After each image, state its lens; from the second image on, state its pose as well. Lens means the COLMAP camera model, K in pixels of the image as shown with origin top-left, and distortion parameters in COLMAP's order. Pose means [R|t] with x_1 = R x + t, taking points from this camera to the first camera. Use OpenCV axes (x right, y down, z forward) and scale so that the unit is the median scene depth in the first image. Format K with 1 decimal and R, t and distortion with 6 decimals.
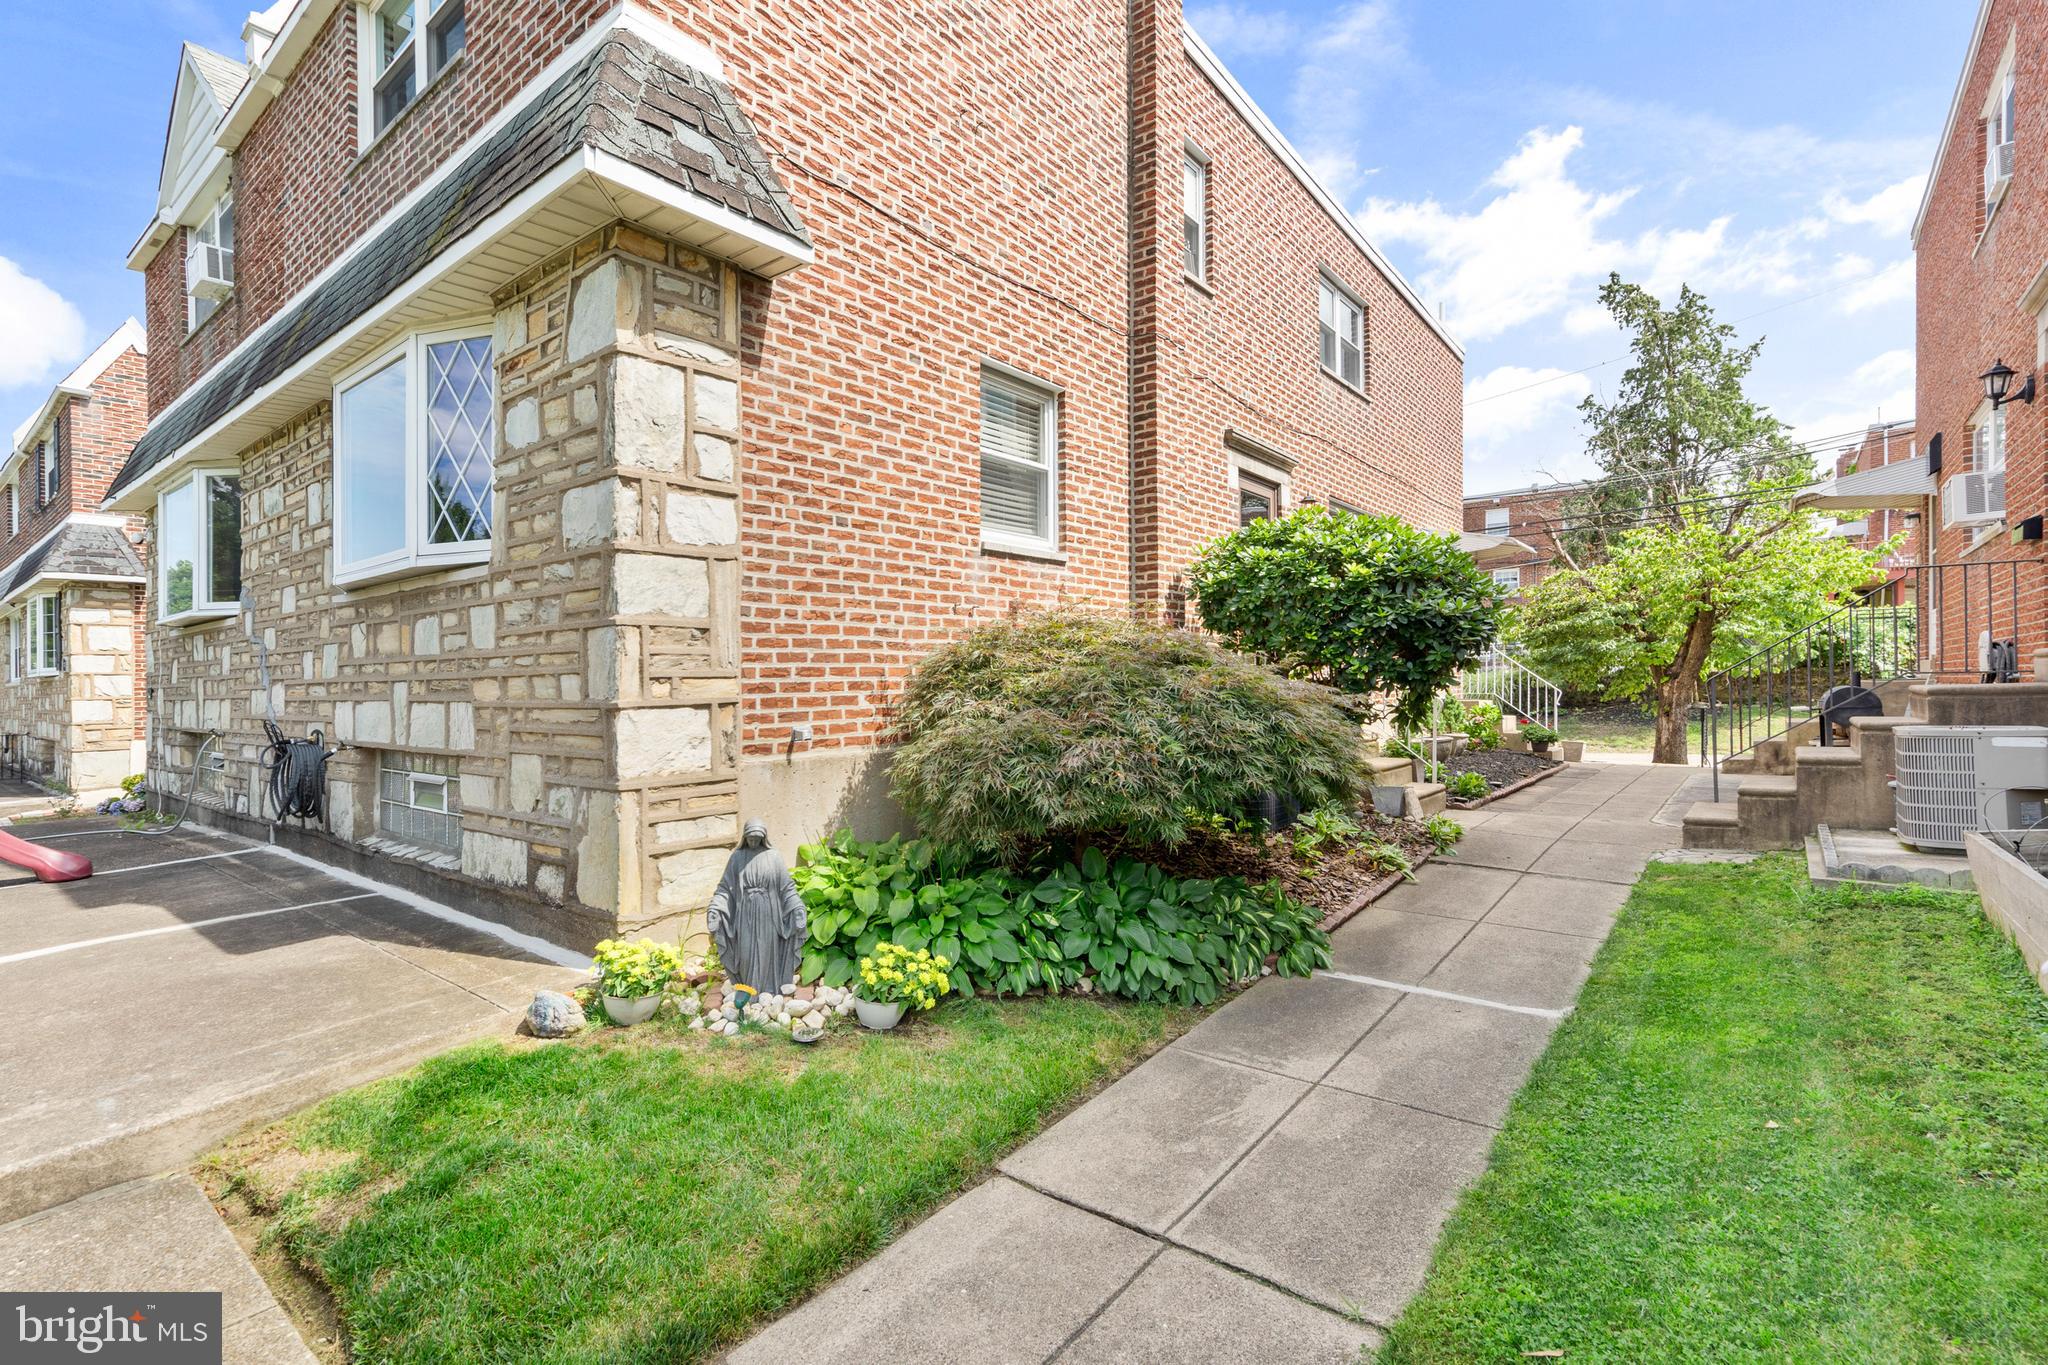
lens RADIAL K [[956.9, 0, 1021.1], [0, 956.9, 651.0], [0, 0, 1]] dist [0.000828, 0.010586]
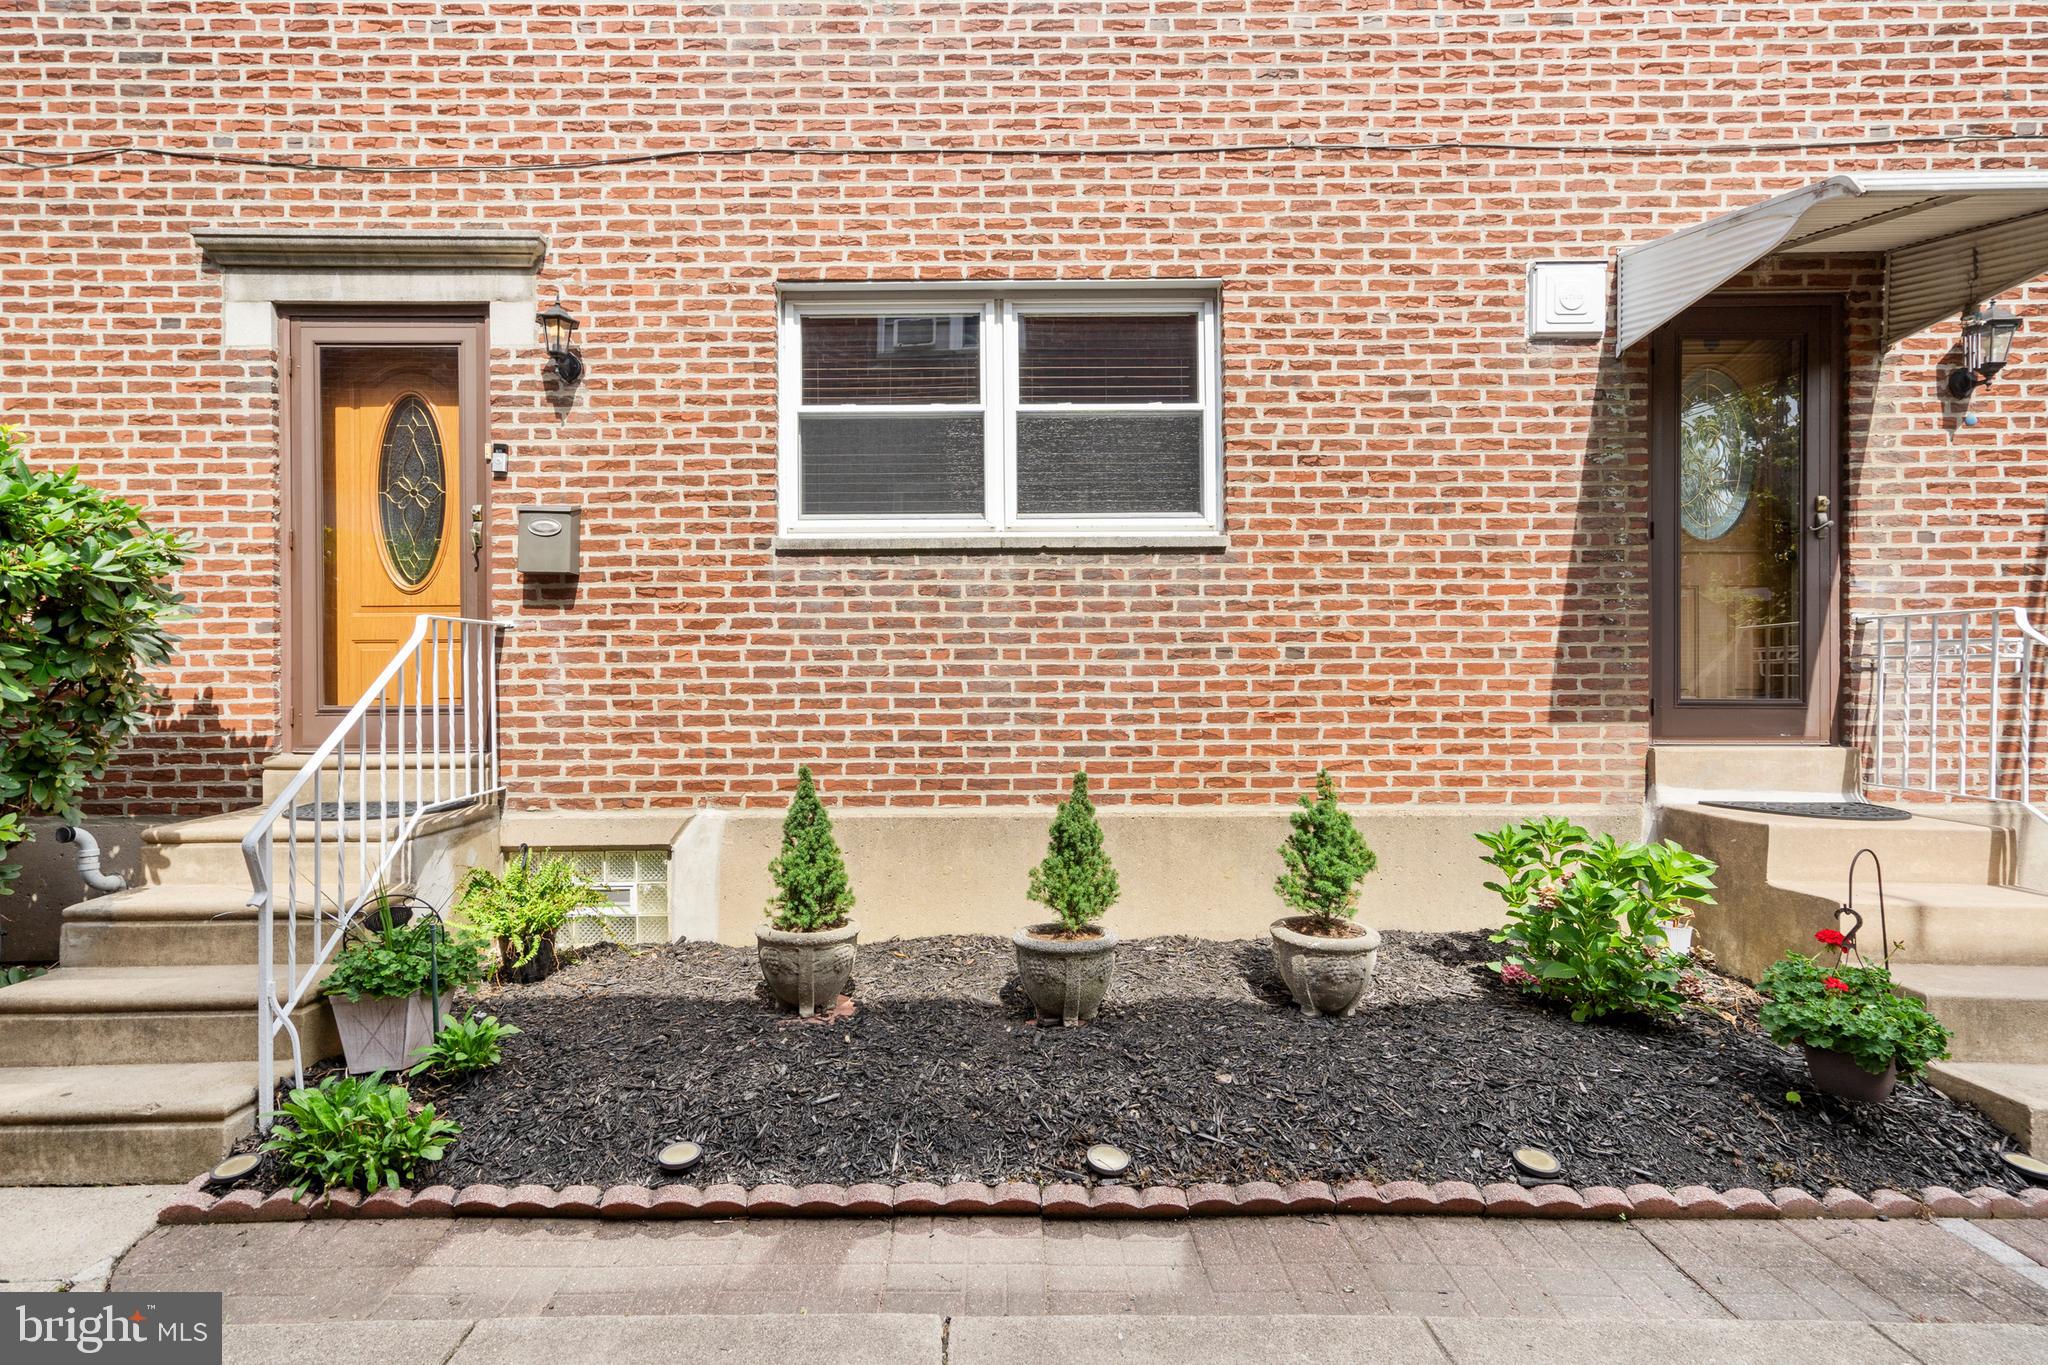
lens RADIAL K [[842.5, 0, 1023.0], [0, 842.5, 726.8], [0, 0, 1]] dist [-0.000066, 0.000088]
pose [[0.604134, 0.005304, -0.796865, 0.427821], [0.020606, 0.999539, 0.022276, 0.013139], [0.796616, -0.029878, 0.603746, 0.551091]]
